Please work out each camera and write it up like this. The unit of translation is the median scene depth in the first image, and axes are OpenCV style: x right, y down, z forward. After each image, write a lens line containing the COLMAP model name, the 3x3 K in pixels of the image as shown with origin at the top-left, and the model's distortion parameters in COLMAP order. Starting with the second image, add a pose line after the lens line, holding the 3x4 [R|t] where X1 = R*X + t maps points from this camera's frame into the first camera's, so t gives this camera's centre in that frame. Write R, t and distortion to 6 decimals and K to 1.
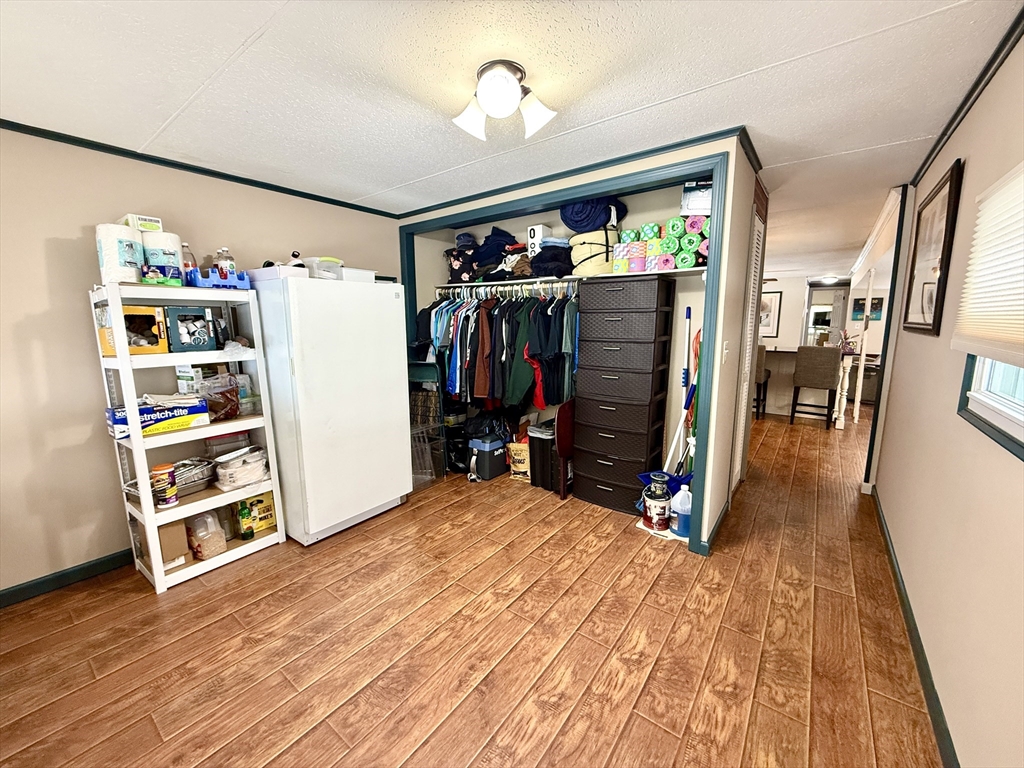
lens RADIAL K [[406.0, 0, 510.8], [0, 406.0, 383.2], [0, 0, 1]] dist [0.001028, 0.000116]
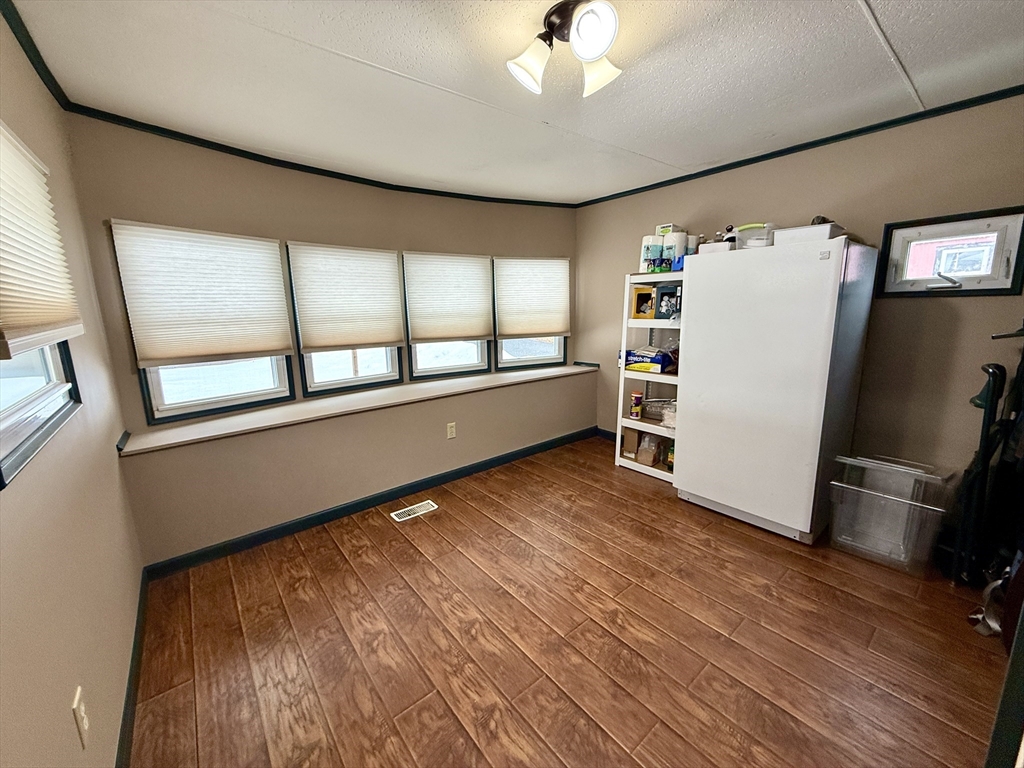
lens RADIAL K [[406.0, 0, 510.8], [0, 406.0, 383.2], [0, 0, 1]] dist [0.001028, 0.000116]
pose [[-0.235010, 0.194383, -0.952358, 0.839578], [-0.126933, 0.965271, 0.228341, -0.140558], [0.963669, 0.174548, -0.202175, 0.981620]]
